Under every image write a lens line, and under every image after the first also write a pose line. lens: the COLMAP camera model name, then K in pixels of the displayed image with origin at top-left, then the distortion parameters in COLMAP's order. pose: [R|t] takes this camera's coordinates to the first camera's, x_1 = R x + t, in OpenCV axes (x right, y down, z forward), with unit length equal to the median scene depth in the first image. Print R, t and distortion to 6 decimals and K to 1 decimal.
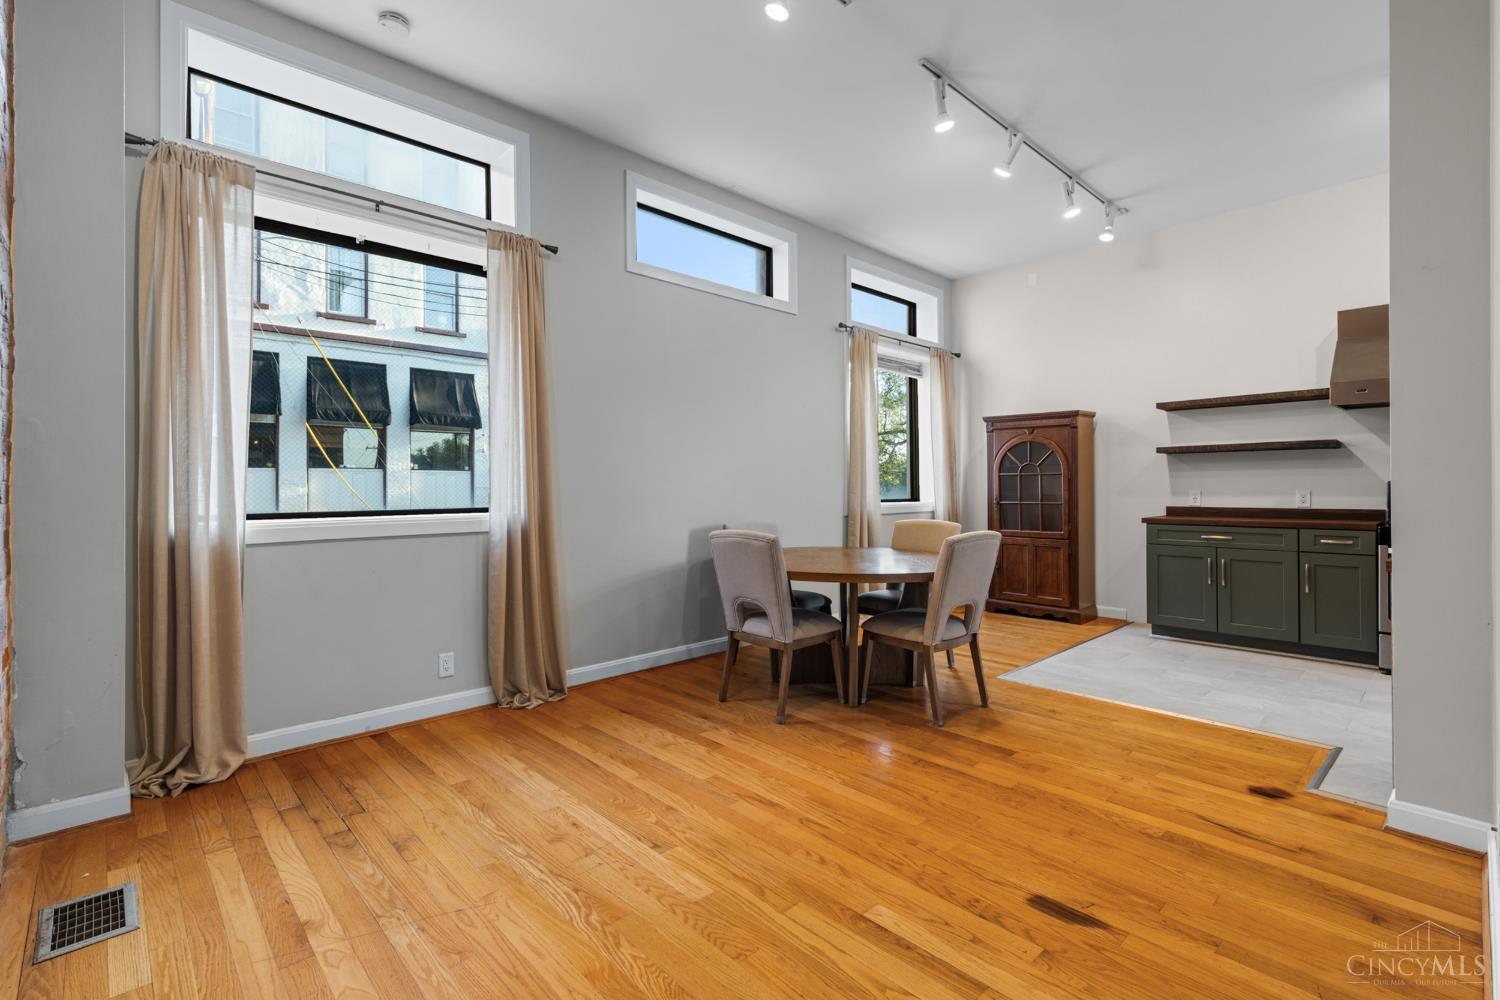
lens RADIAL K [[673.6, 0, 738.9], [0, 673.6, 488.5], [0, 0, 1]] dist [0.004549, -0.000394]
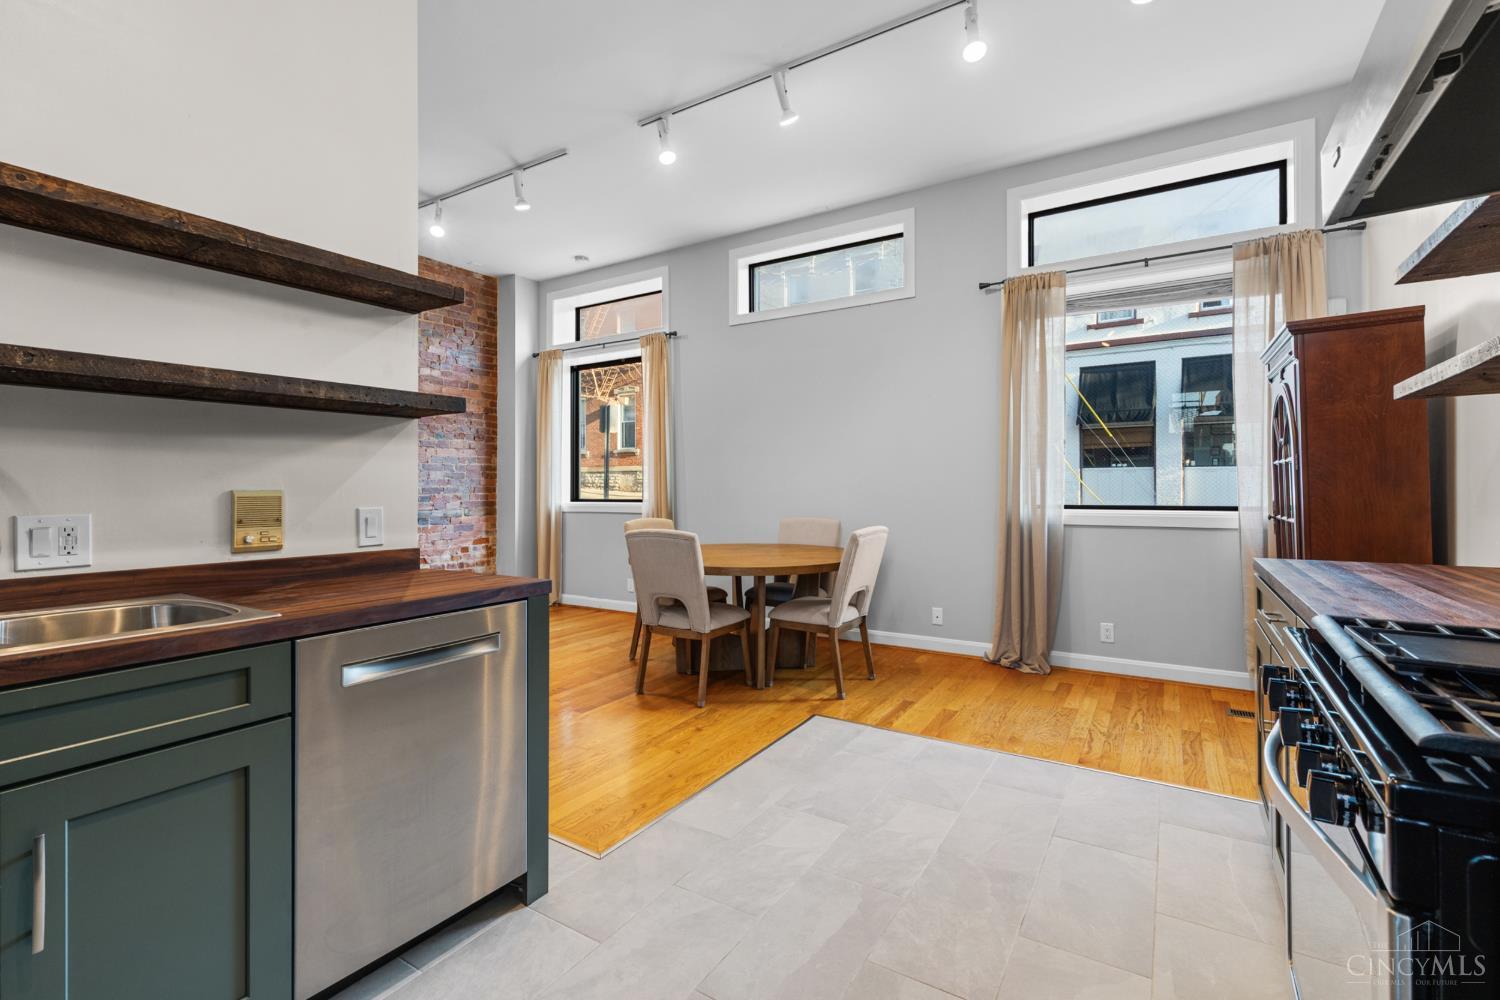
lens RADIAL K [[673.6, 0, 738.9], [0, 673.6, 488.5], [0, 0, 1]] dist [0.004549, -0.000394]
pose [[0.249704, 0.003416, -0.968316, 1.429354], [0.000704, 0.999993, 0.003709, -0.005290], [0.968322, -0.001608, 0.249700, 0.856869]]
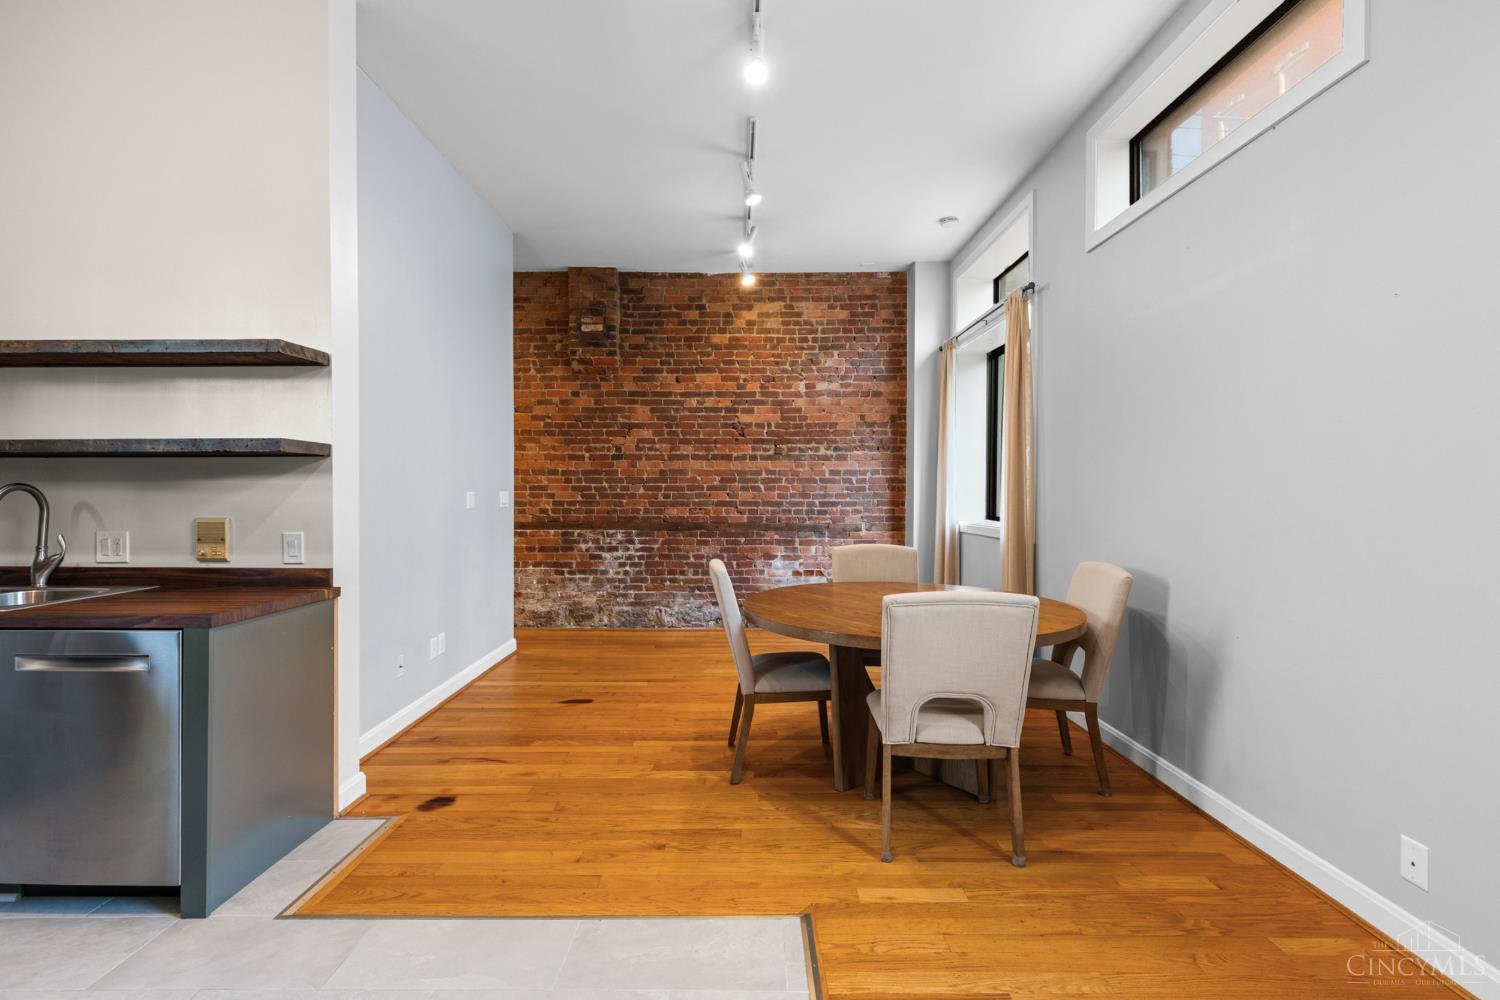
lens RADIAL K [[669.5, 0, 739.6], [0, 669.5, 495.9], [0, 0, 1]] dist [0.004724, -0.000130]
pose [[-0.683813, 0.007894, -0.729615, 0.939683], [-0.000460, 0.999937, 0.011251, -0.036007], [0.729657, 0.008029, -0.683766, 1.582947]]
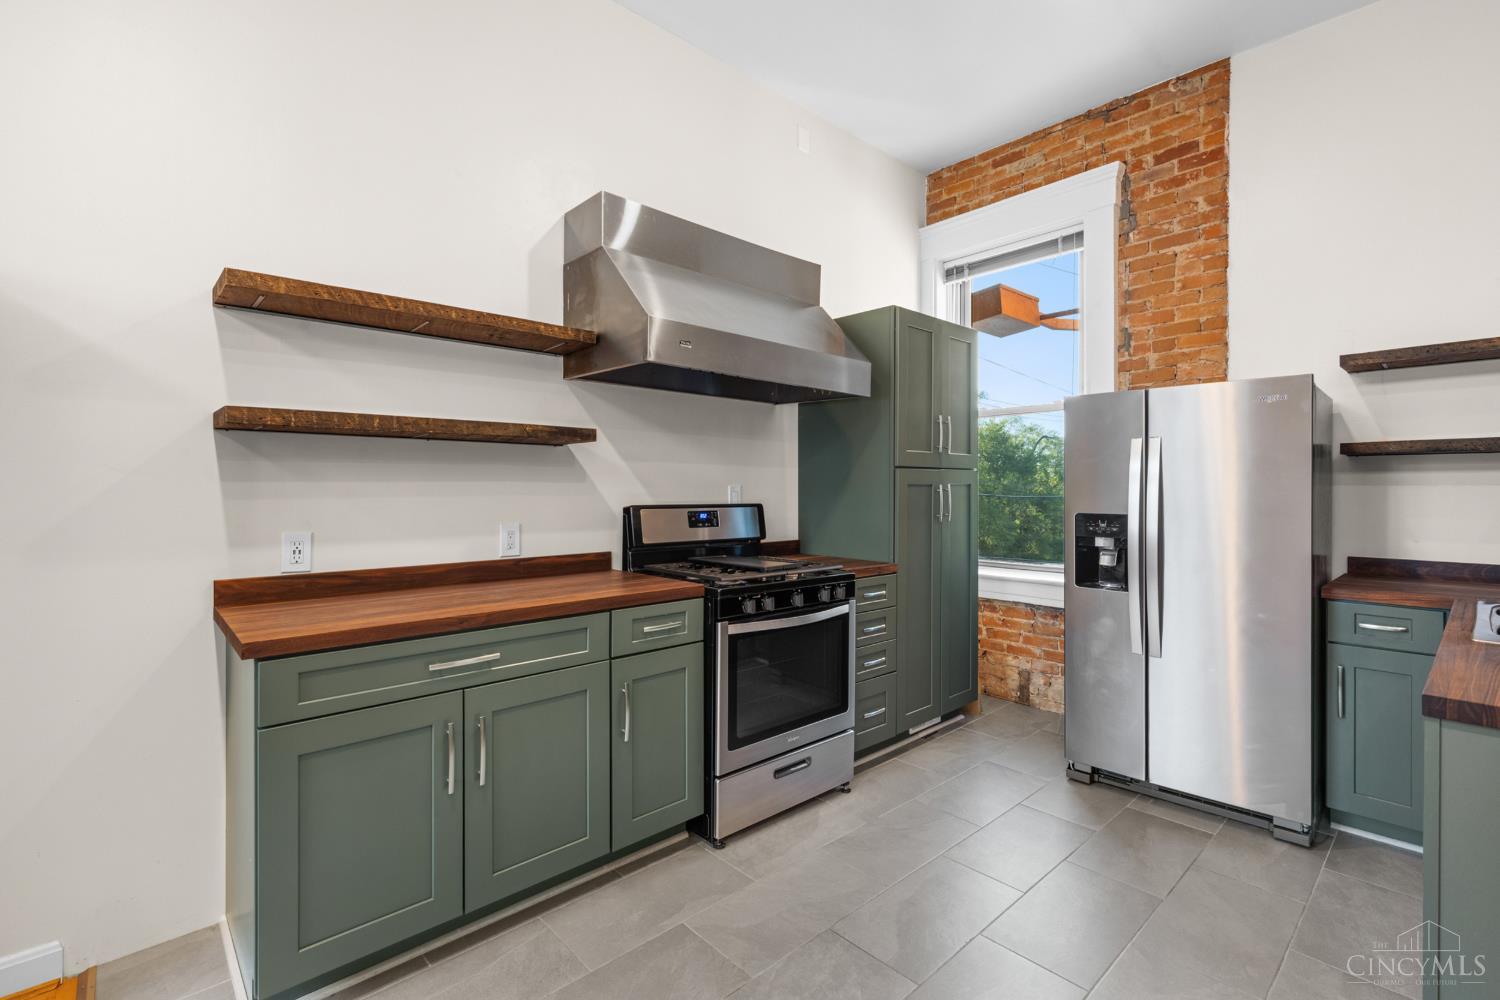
lens RADIAL K [[673.6, 0, 738.9], [0, 673.6, 488.5], [0, 0, 1]] dist [0.004549, -0.000394]
pose [[0.007188, 0.004463, 0.999964, 0.474330], [0.001934, 0.999988, -0.004477, -0.030775], [-0.999972, 0.001966, 0.007179, 1.197018]]
